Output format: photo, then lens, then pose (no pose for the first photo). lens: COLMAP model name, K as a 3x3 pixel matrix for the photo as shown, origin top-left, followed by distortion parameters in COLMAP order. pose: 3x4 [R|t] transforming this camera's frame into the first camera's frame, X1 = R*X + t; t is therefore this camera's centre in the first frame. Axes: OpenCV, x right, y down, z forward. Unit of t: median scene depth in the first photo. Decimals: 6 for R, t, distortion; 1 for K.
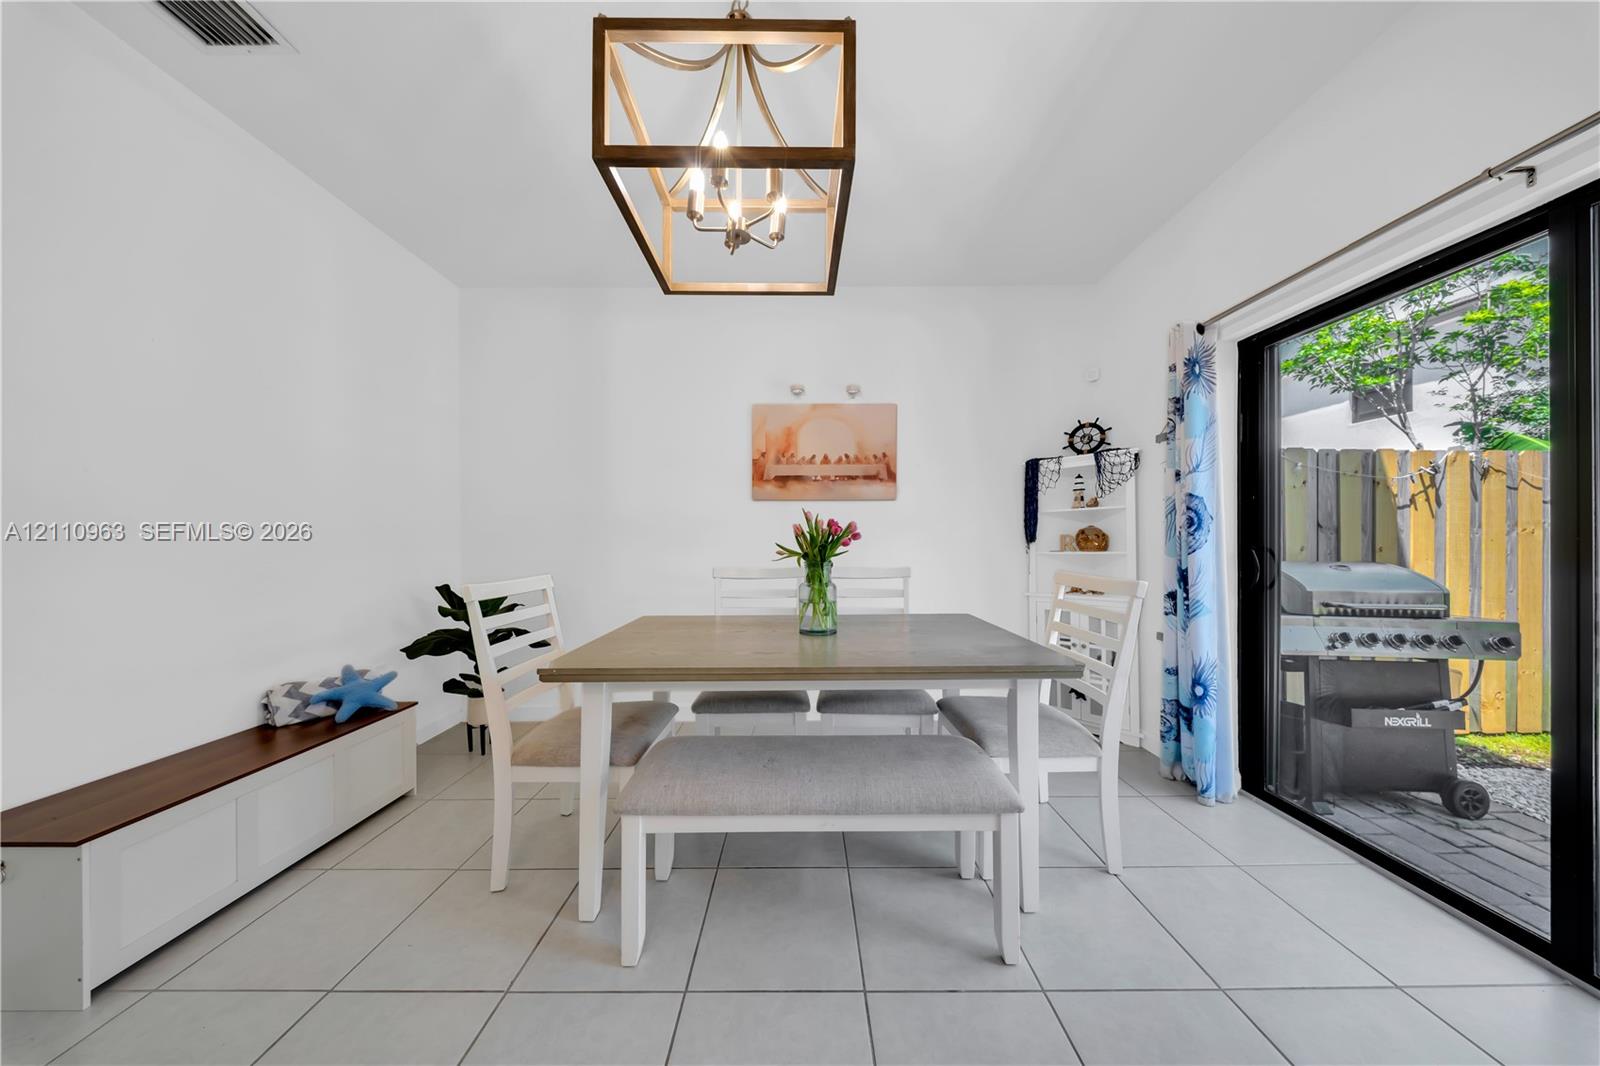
lens RADIAL K [[476.8, 0, 803.7], [0, 476.8, 536.8], [0, 0, 1]] dist [-0.001705, -0.000562]
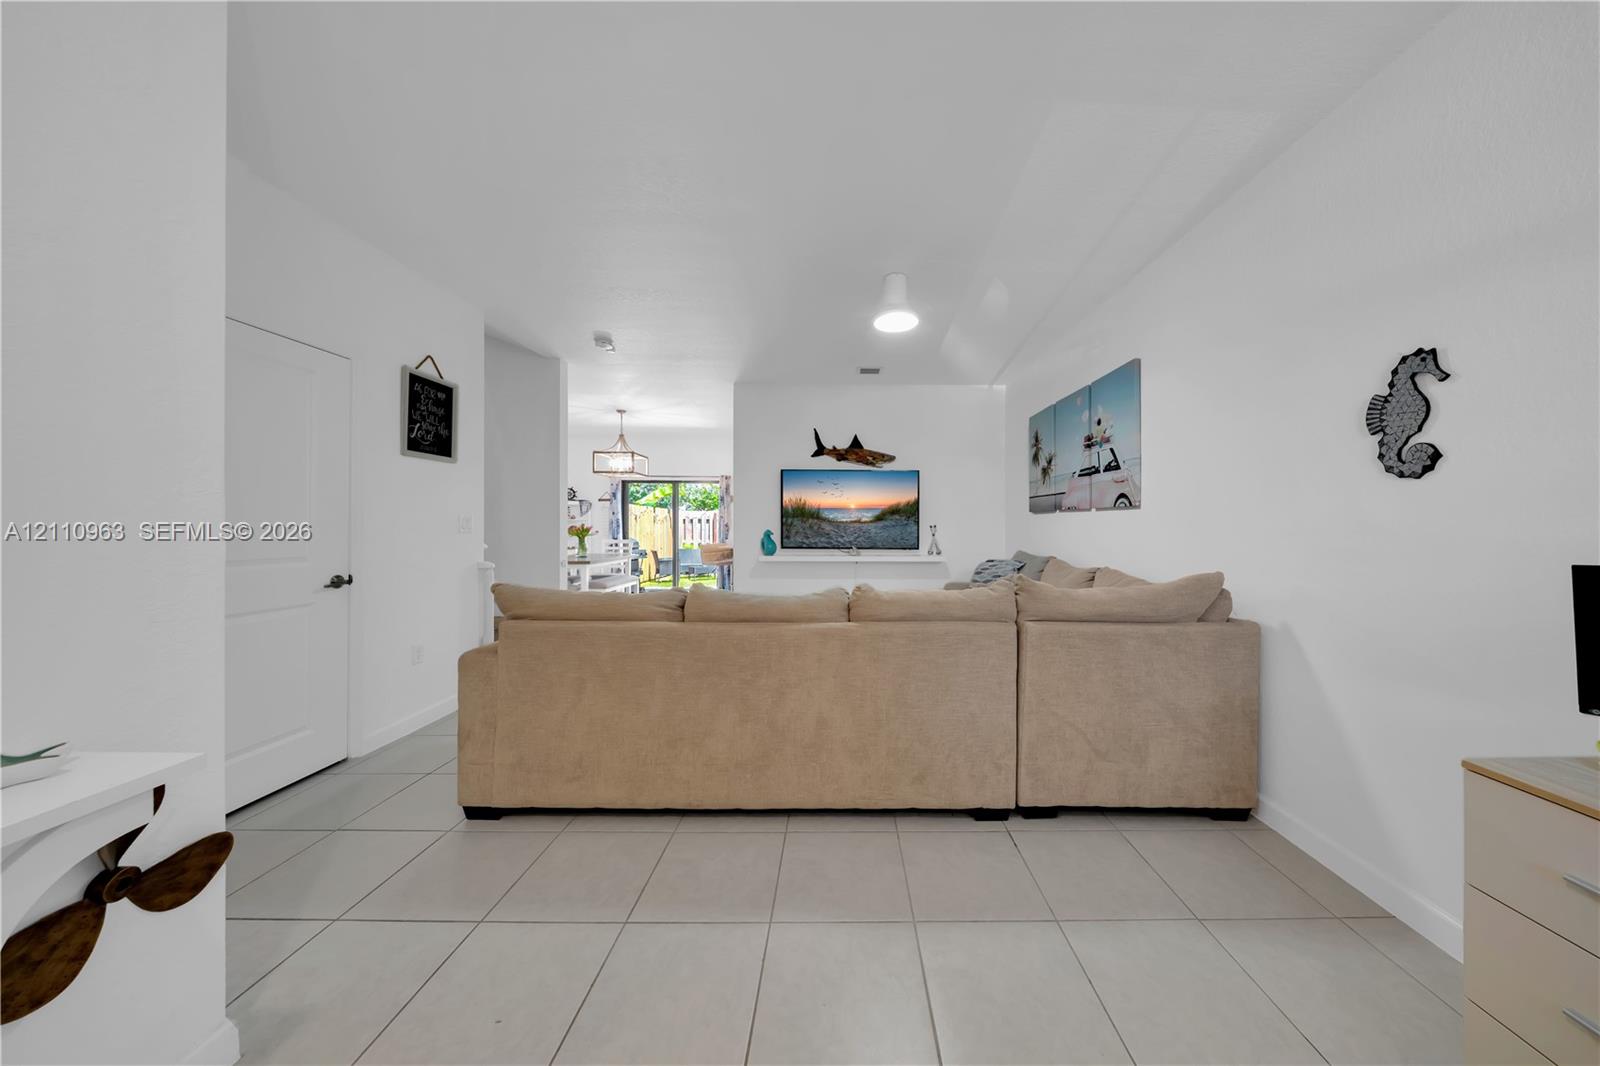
lens RADIAL K [[464.9, 0, 840.1], [0, 464.9, 550.4], [0, 0, 1]] dist [-0.000030, 0.000000]
pose [[-0.018478, -0.046384, 0.998753, -2.839357], [-0.016144, 0.998807, 0.046088, -0.033016], [-0.999699, -0.015272, -0.019205, -0.703977]]
